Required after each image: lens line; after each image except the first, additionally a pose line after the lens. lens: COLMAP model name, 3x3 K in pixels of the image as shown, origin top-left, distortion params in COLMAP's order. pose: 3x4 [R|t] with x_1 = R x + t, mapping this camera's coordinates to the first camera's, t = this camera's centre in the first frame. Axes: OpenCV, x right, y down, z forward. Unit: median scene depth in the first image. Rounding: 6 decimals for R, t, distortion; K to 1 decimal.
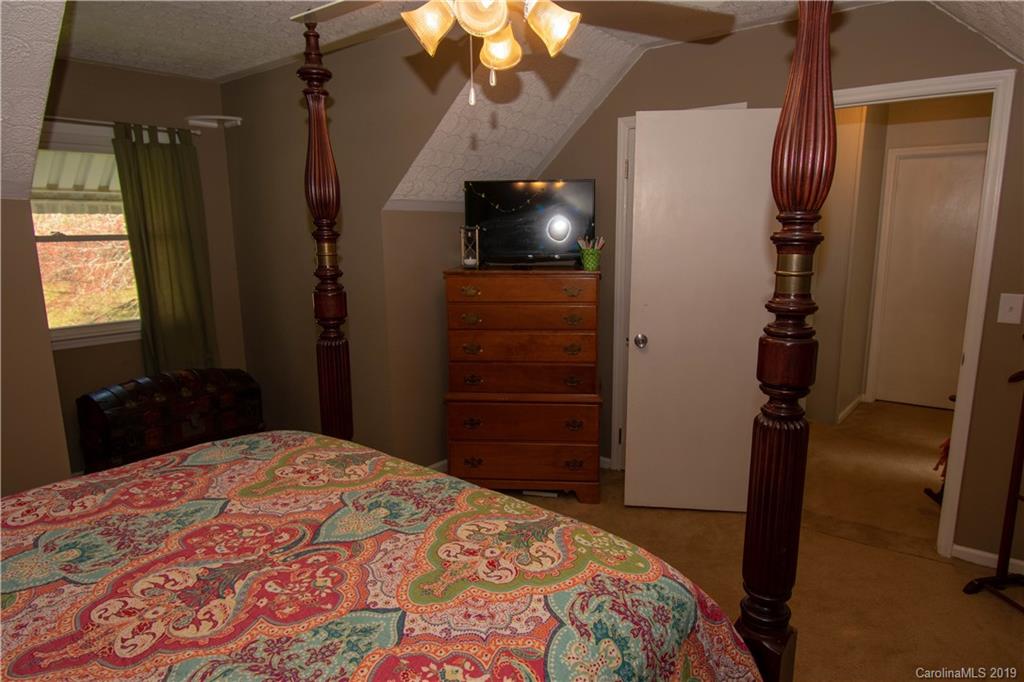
lens RADIAL K [[584.7, 0, 514.1], [0, 584.7, 346.4], [0, 0, 1]] dist [0.015651, -0.026610]
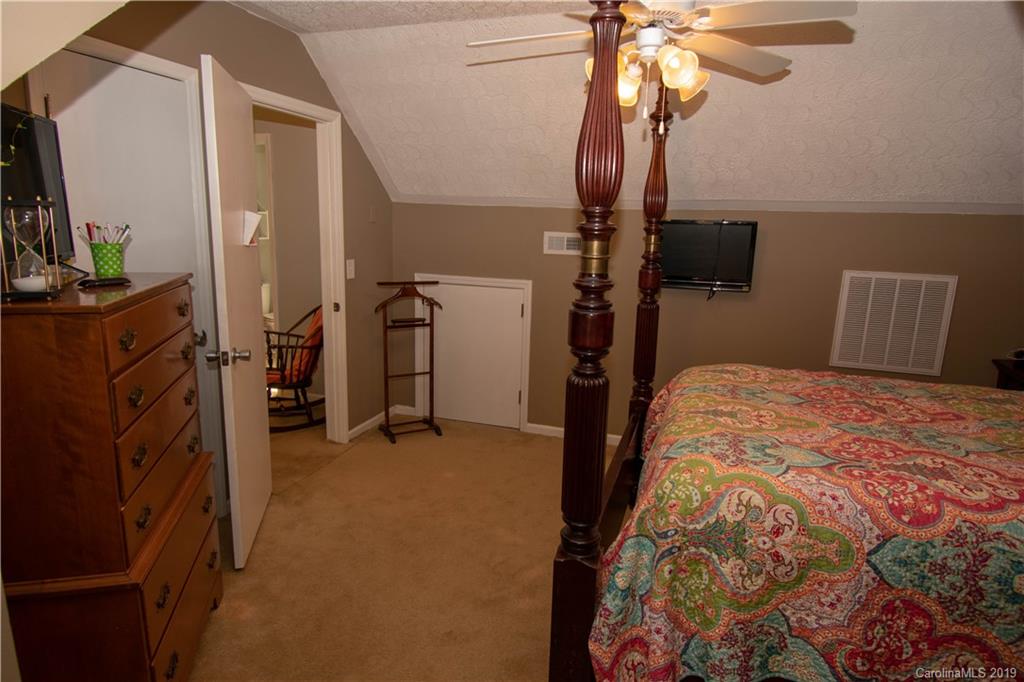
lens RADIAL K [[584.7, 0, 514.1], [0, 584.7, 346.4], [0, 0, 1]] dist [0.015651, -0.026610]
pose [[-0.372313, -0.183258, 0.909835, -1.212512], [0.162051, 0.952418, 0.258148, -0.360754], [-0.913850, 0.243552, -0.324901, 2.028592]]
